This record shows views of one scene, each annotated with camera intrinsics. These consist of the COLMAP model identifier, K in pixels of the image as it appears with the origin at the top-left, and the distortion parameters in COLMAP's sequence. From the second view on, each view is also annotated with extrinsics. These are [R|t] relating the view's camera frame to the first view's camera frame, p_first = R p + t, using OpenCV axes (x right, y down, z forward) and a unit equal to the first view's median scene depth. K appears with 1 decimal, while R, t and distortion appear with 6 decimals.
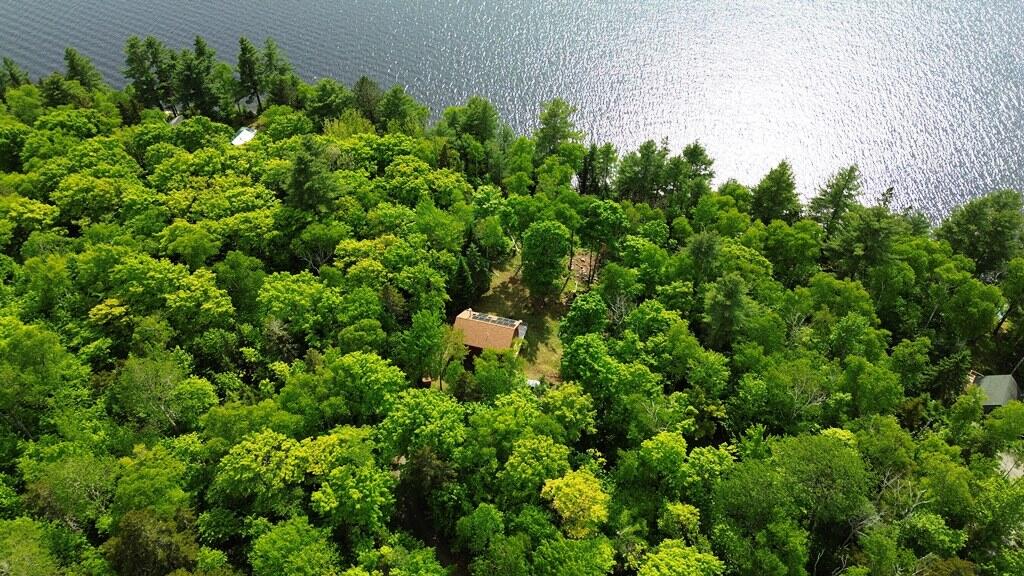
lens RADIAL K [[735.4, 0, 512.0], [0, 735.4, 288.0], [0, 0, 1]] dist [-0.001798, -0.000434]
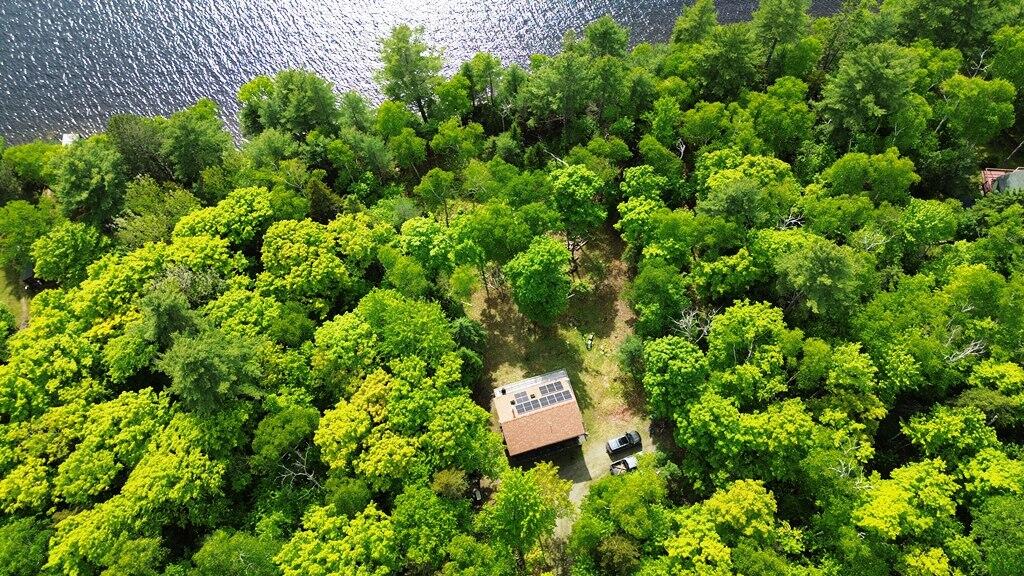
lens RADIAL K [[735.4, 0, 512.0], [0, 735.4, 288.0], [0, 0, 1]] dist [-0.001798, -0.000434]
pose [[0.842877, -0.503907, 0.188774, -0.121928], [0.407383, 0.826758, 0.387955, -0.323132], [-0.351564, -0.250095, 0.902139, 0.284895]]
